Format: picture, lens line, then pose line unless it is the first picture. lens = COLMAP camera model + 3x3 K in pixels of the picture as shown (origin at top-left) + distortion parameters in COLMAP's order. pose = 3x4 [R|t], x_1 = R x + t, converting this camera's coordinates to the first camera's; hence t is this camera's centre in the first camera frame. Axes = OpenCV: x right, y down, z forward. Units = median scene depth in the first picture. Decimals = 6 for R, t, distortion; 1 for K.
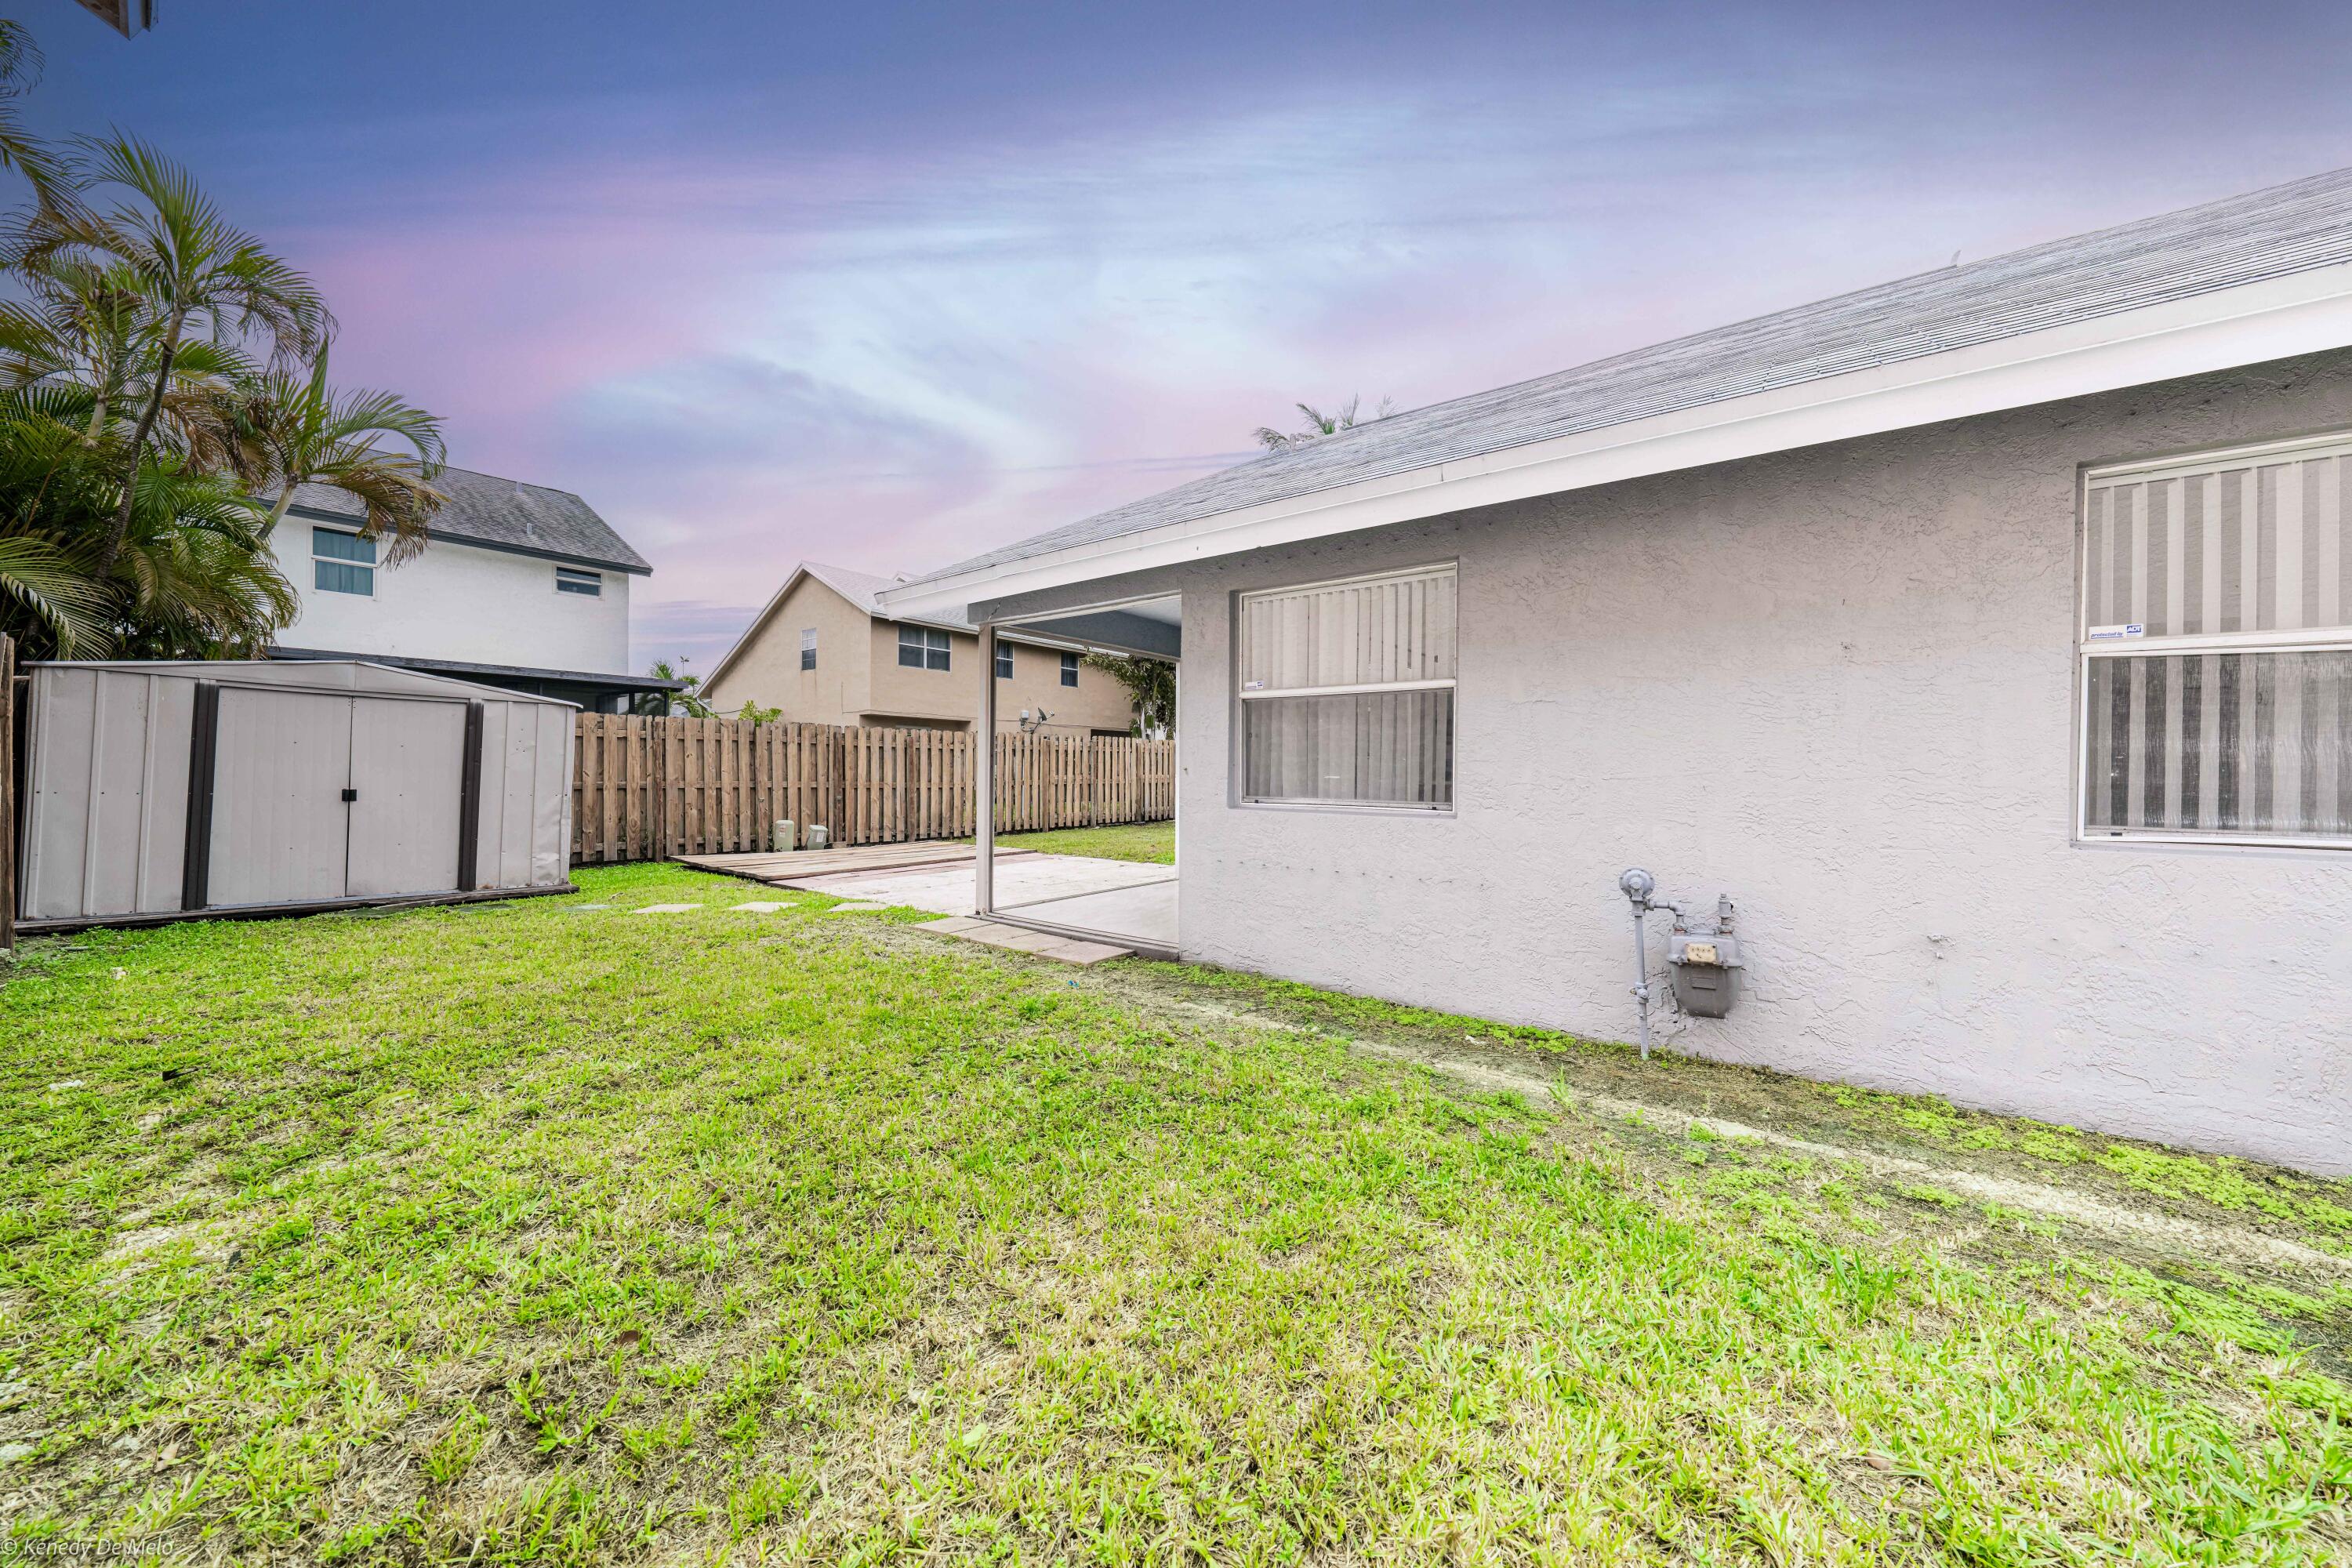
lens RADIAL K [[800.6, 0, 1178.4], [0, 800.6, 776.3], [0, 0, 1]] dist [-0.002826, -0.000251]
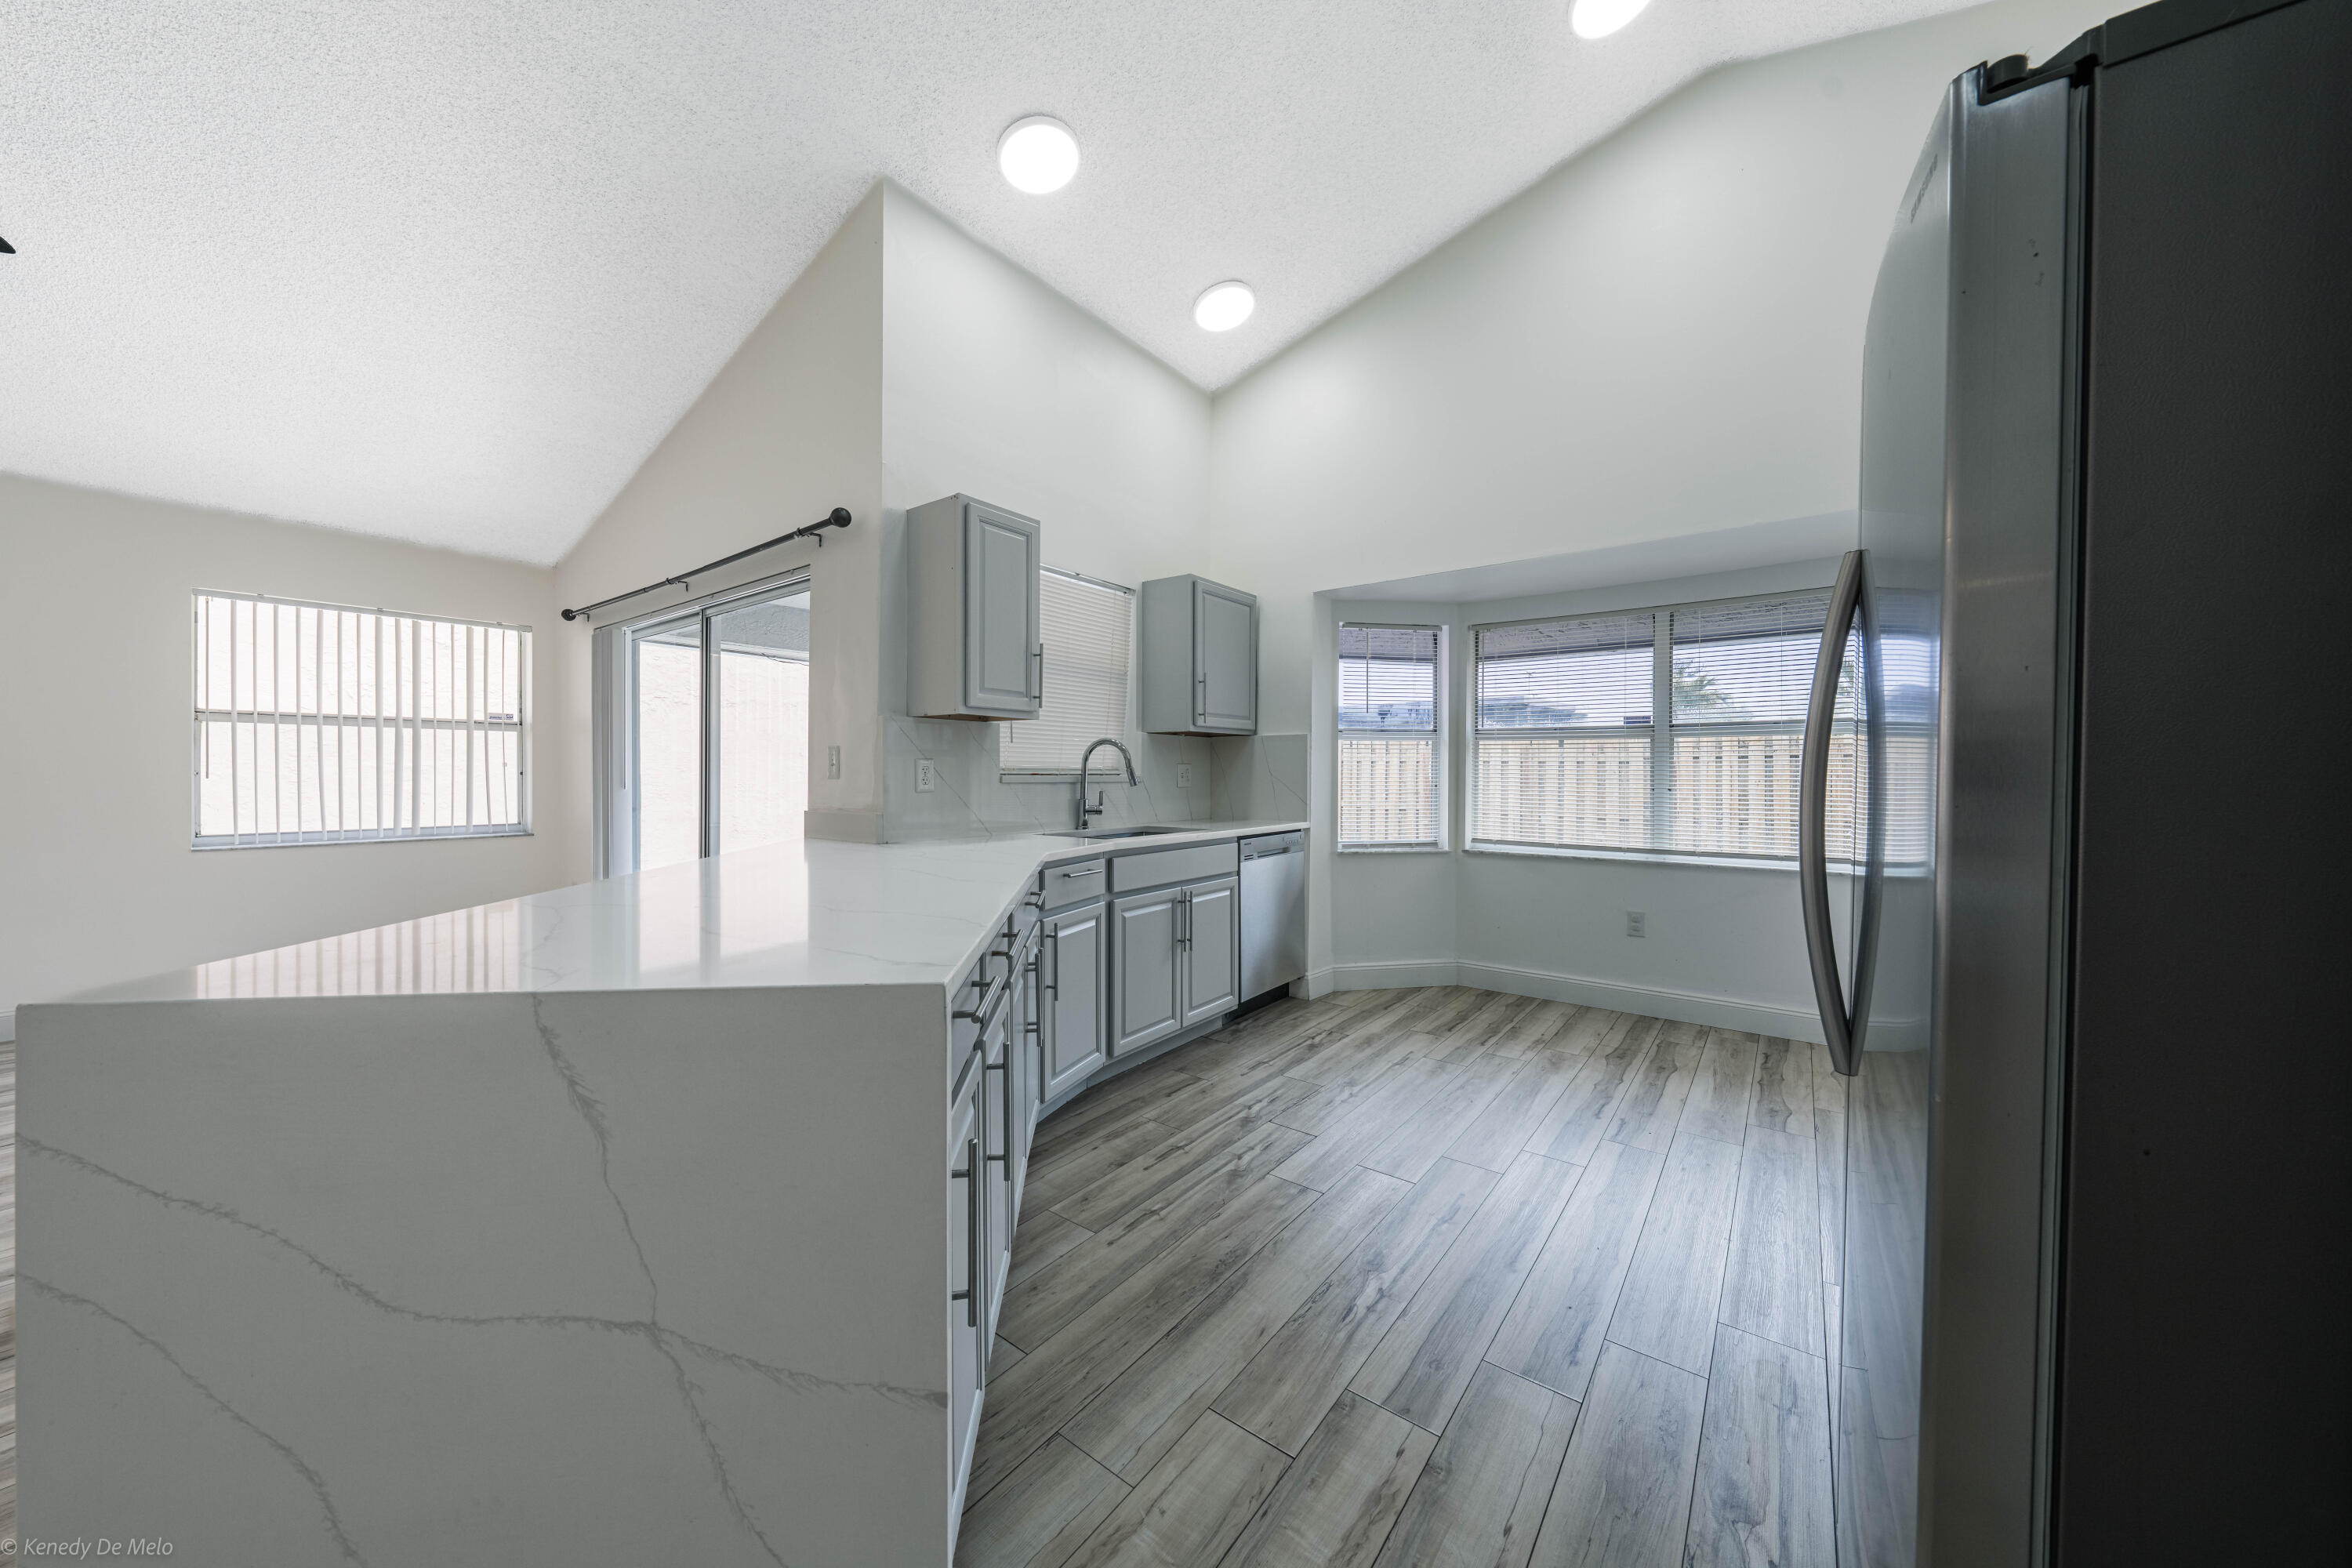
lens RADIAL K [[798.5, 0, 1178.9], [0, 798.5, 775.3], [0, 0, 1]] dist [-0.001901, -0.000293]
pose [[0.003531, -0.004621, -0.999983, 0.411052], [-0.010308, 0.999936, -0.004657, -0.014810], [0.999941, 0.010324, 0.003484, 0.684165]]
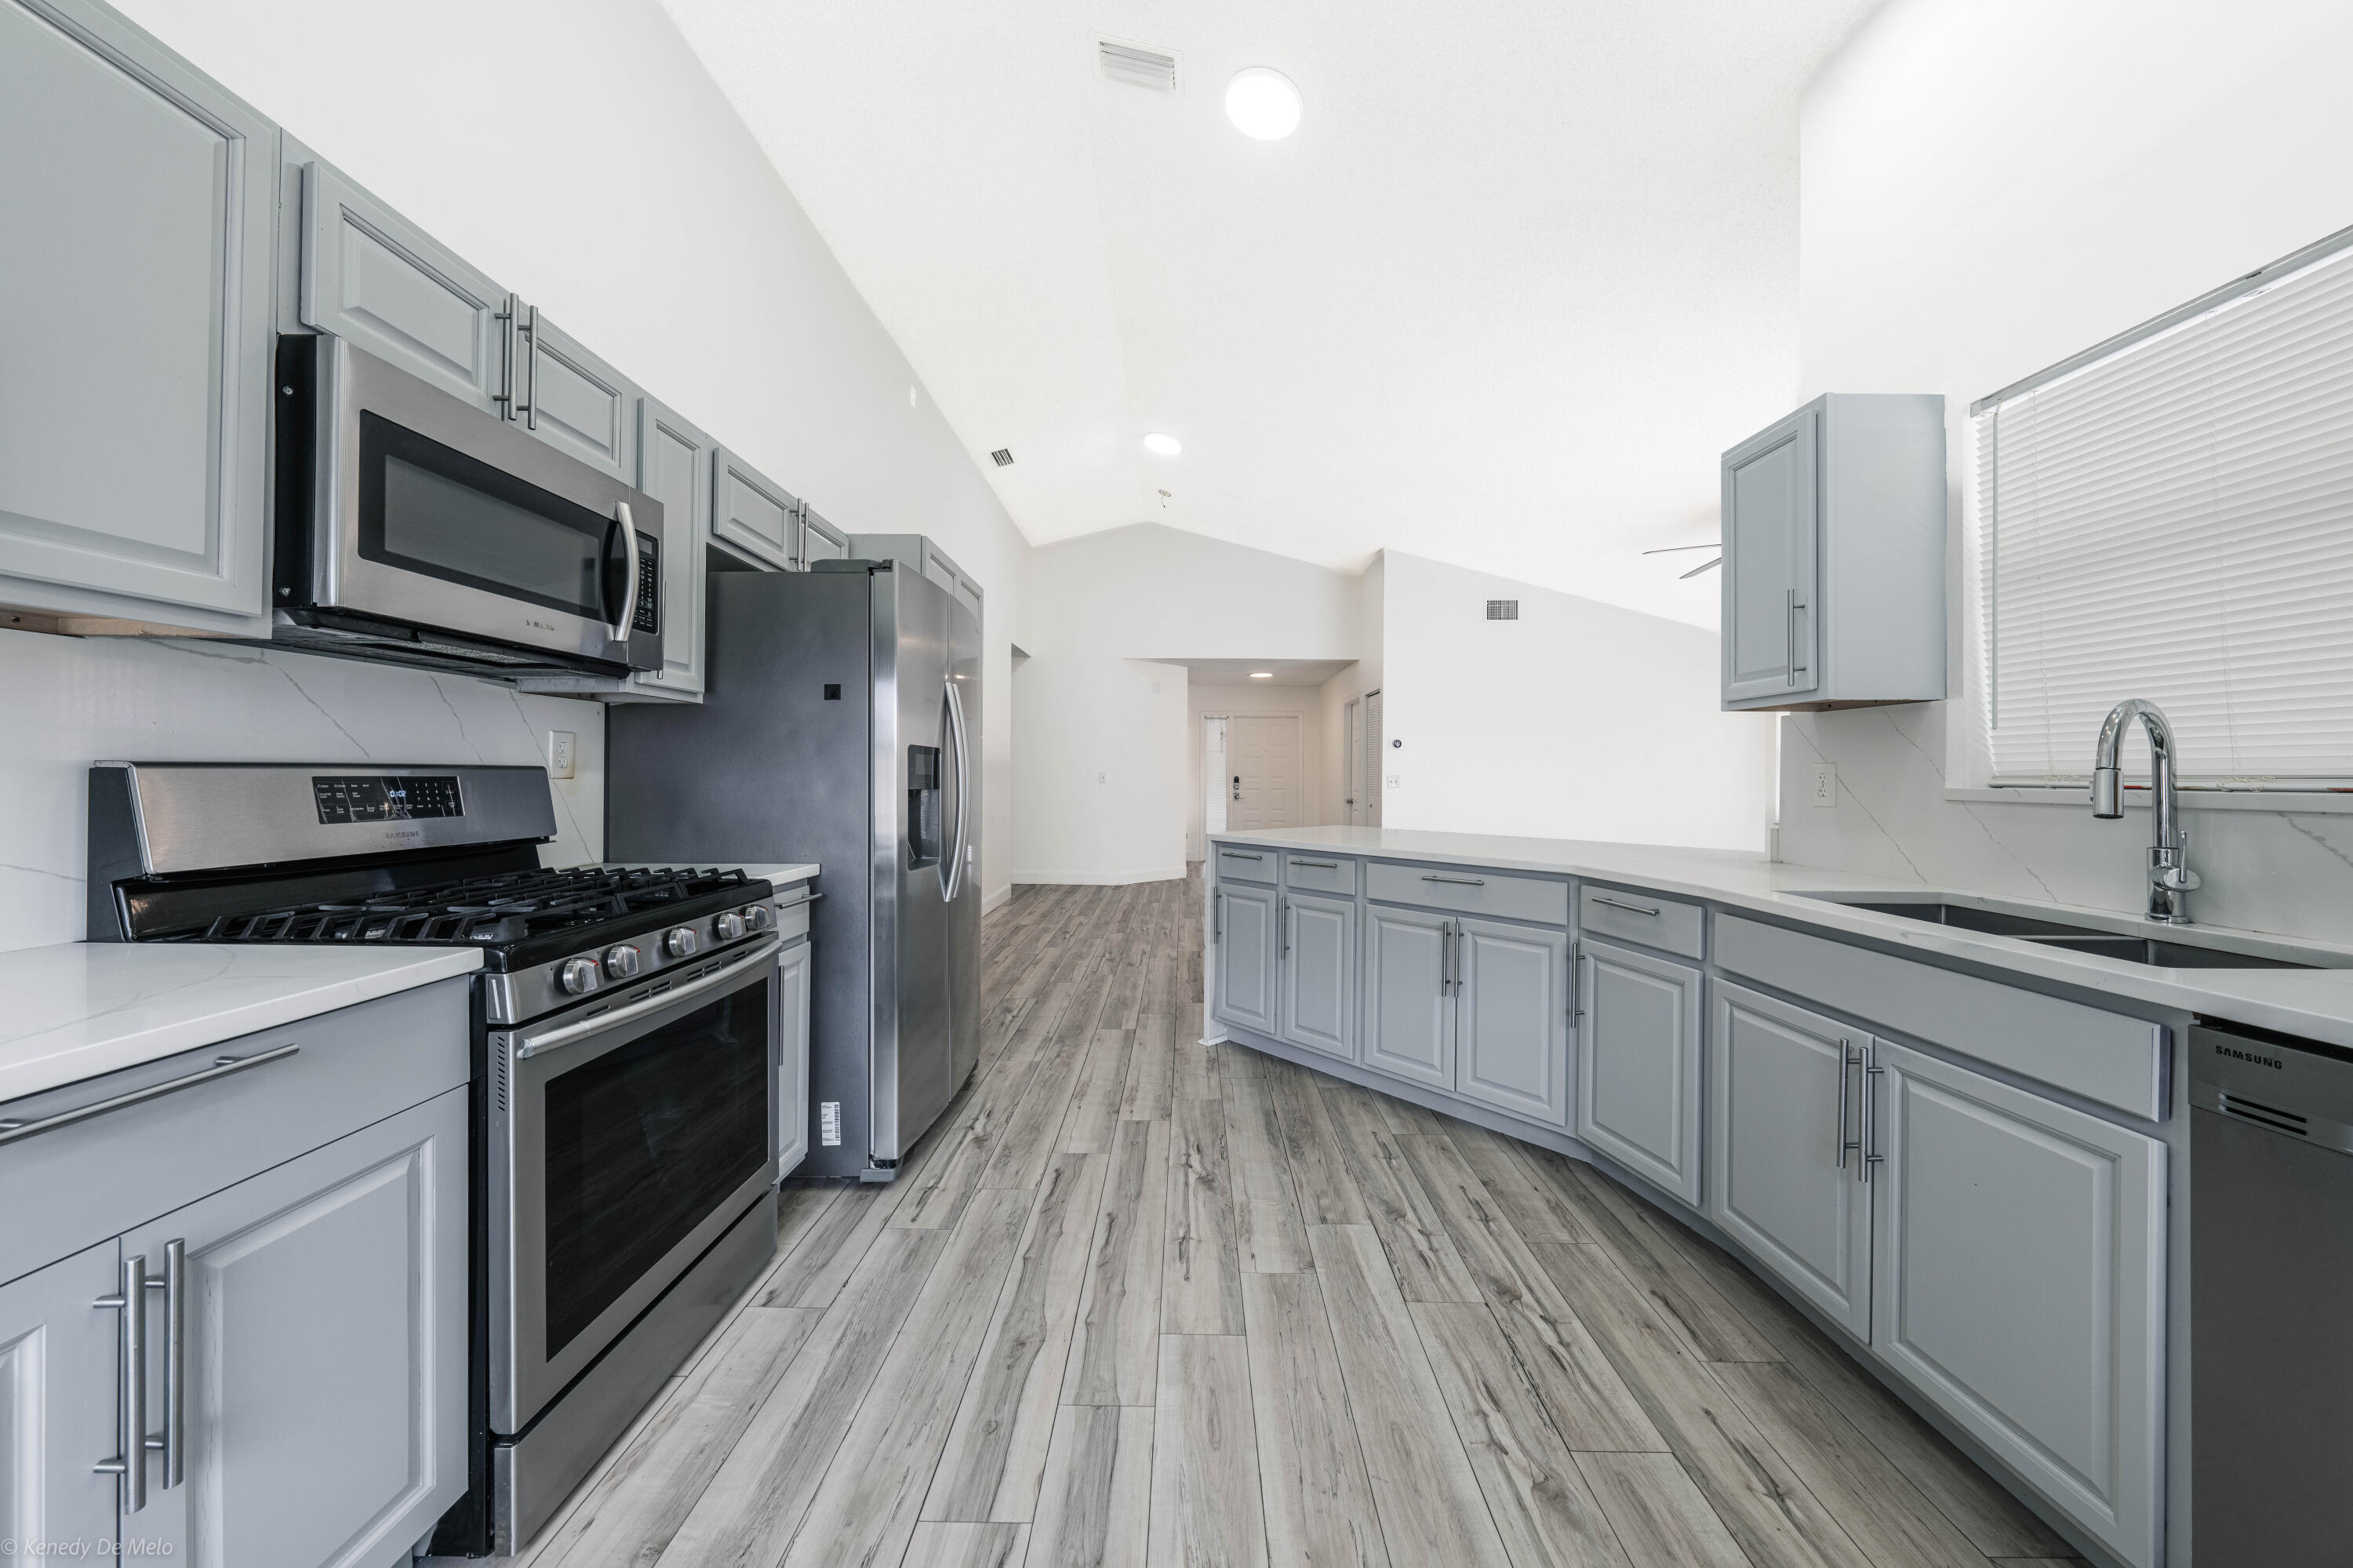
lens RADIAL K [[797.4, 0, 1180.6], [0, 797.4, 775.9], [0, 0, 1]] dist [-0.003095, -0.000316]
pose [[-0.606103, -0.013394, 0.795274, 0.129086], [-0.007113, 0.999910, 0.011419, -0.018205], [-0.795355, 0.001264, -0.606143, 0.833355]]
